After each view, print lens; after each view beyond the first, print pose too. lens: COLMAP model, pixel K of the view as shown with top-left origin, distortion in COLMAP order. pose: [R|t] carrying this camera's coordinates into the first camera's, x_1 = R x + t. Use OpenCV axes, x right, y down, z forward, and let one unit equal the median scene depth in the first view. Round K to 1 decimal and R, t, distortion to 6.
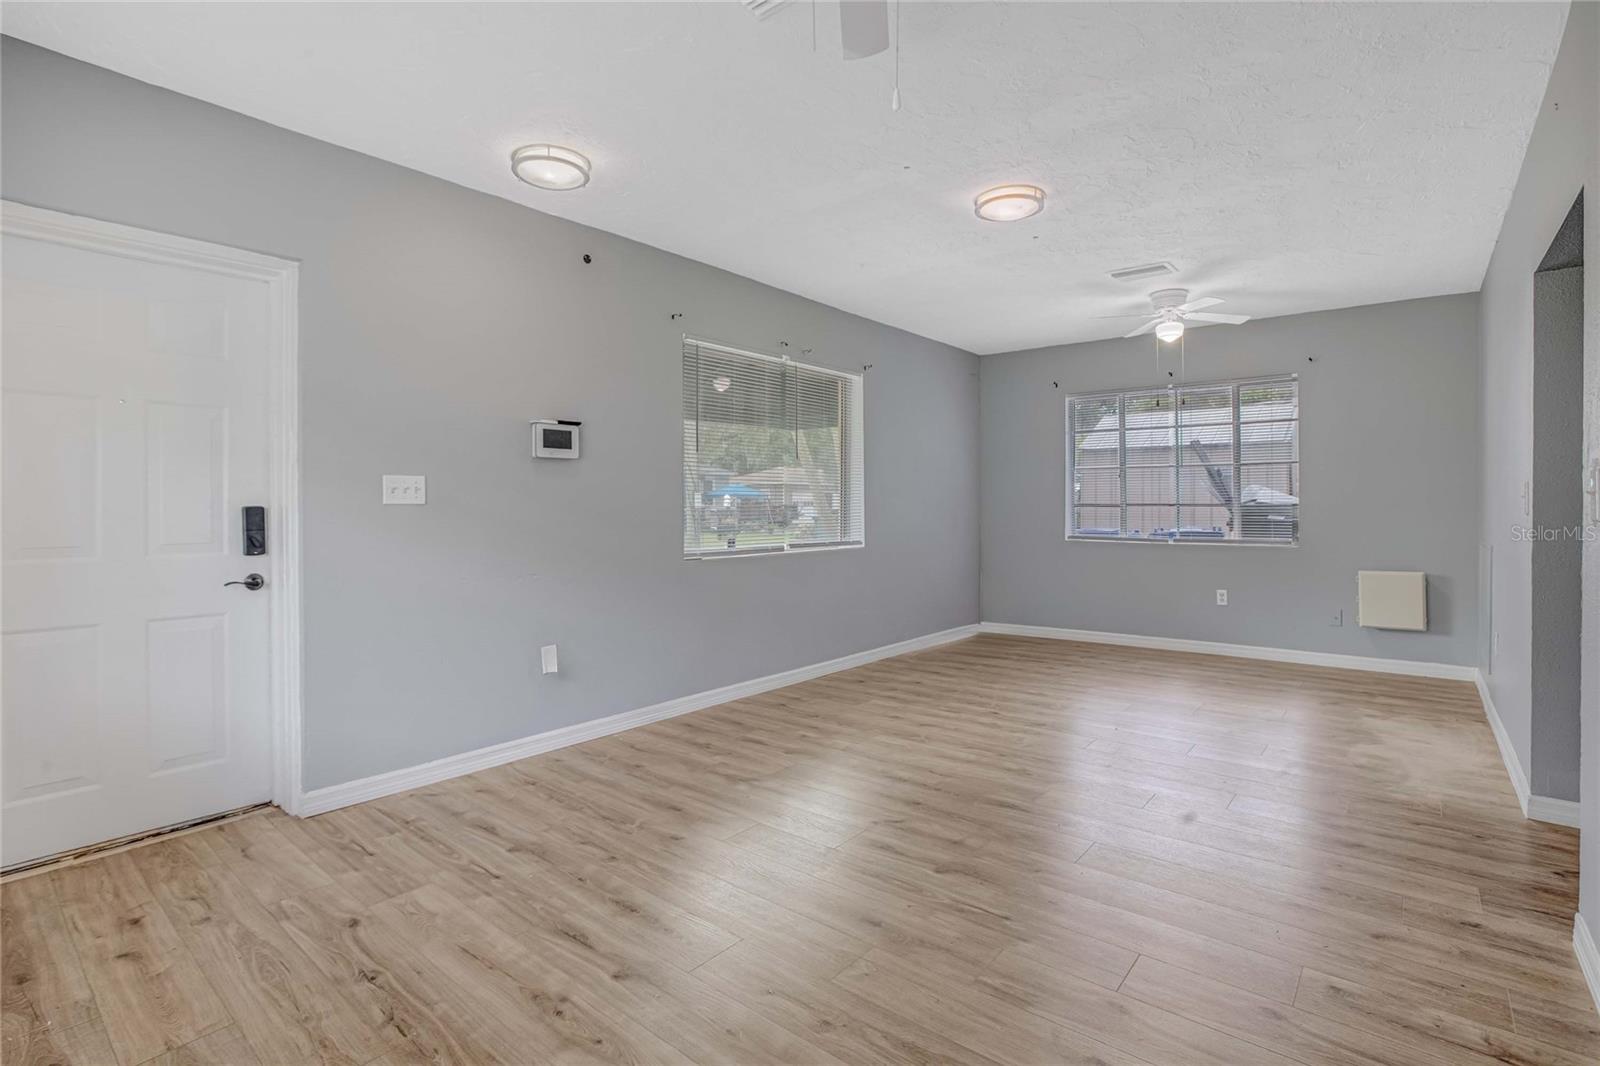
lens RADIAL K [[766.1, 0, 801.2], [0, 766.1, 528.6], [0, 0, 1]] dist [-0.052176, 0.030908]
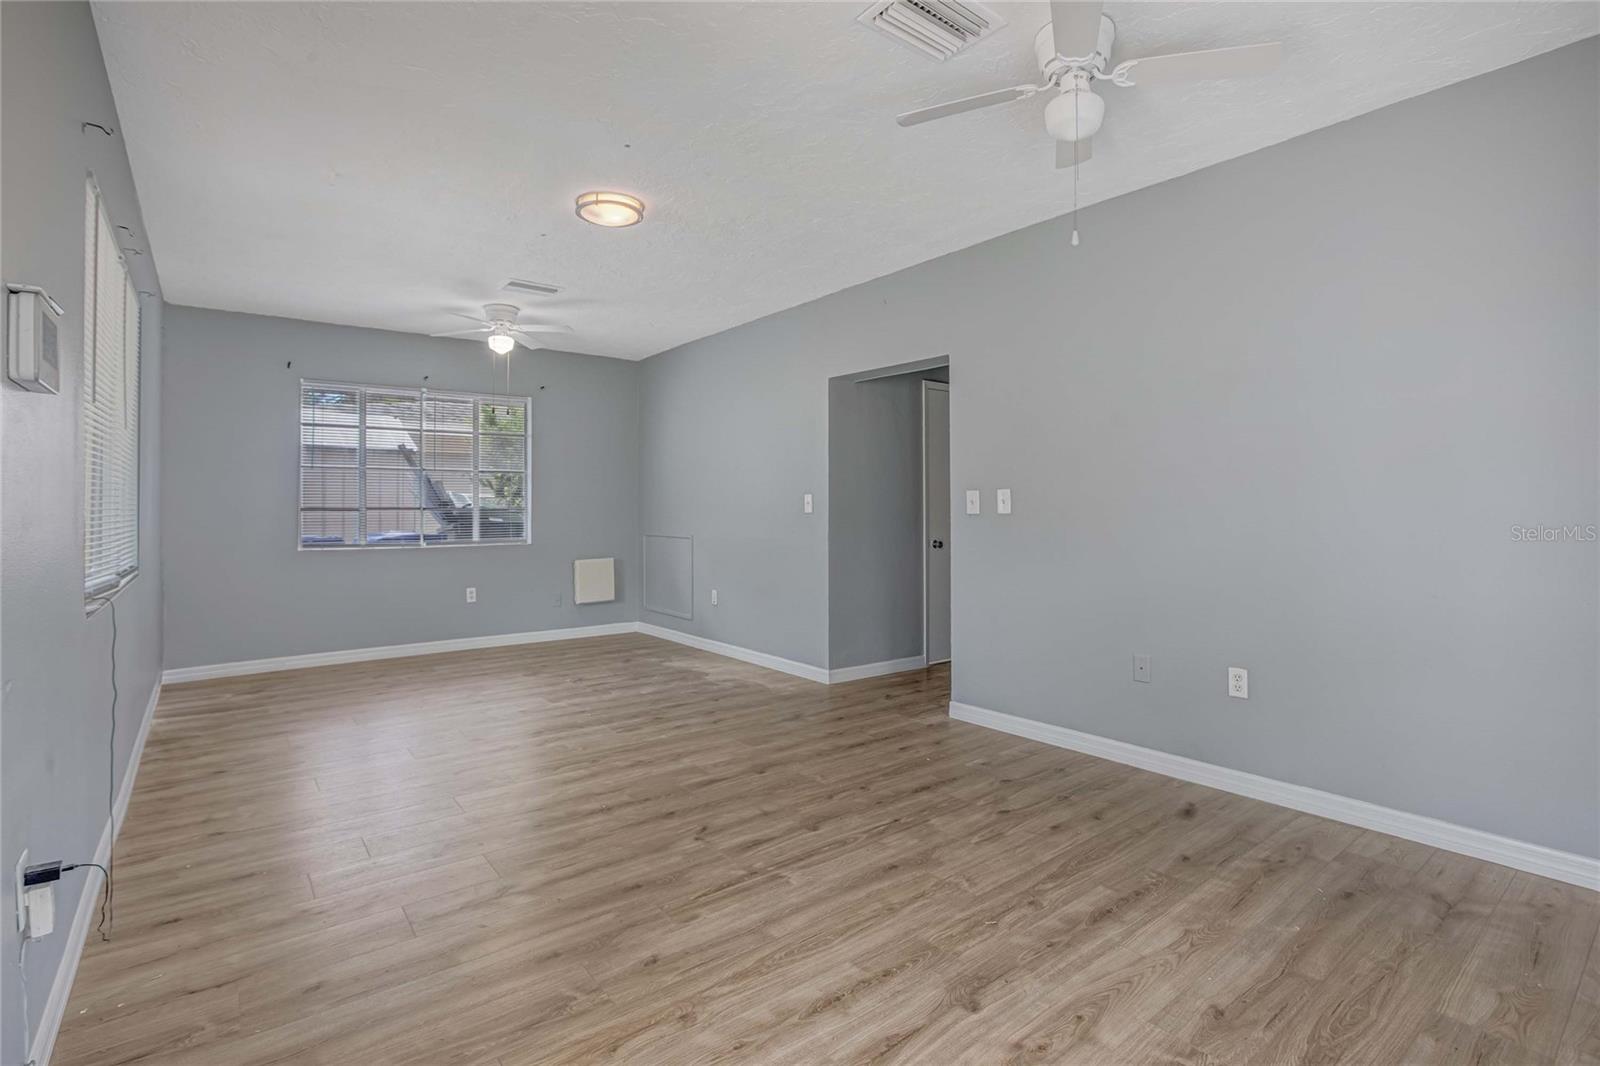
lens RADIAL K [[753.3, 0, 803.5], [0, 753.3, 501.3], [0, 0, 1]] dist [-0.064434, 0.022639]
pose [[0.215754, 0.011418, 0.976381, -0.504656], [0.035351, 0.999185, -0.019497, -0.005517], [-0.975808, 0.038723, 0.215174, 0.427482]]
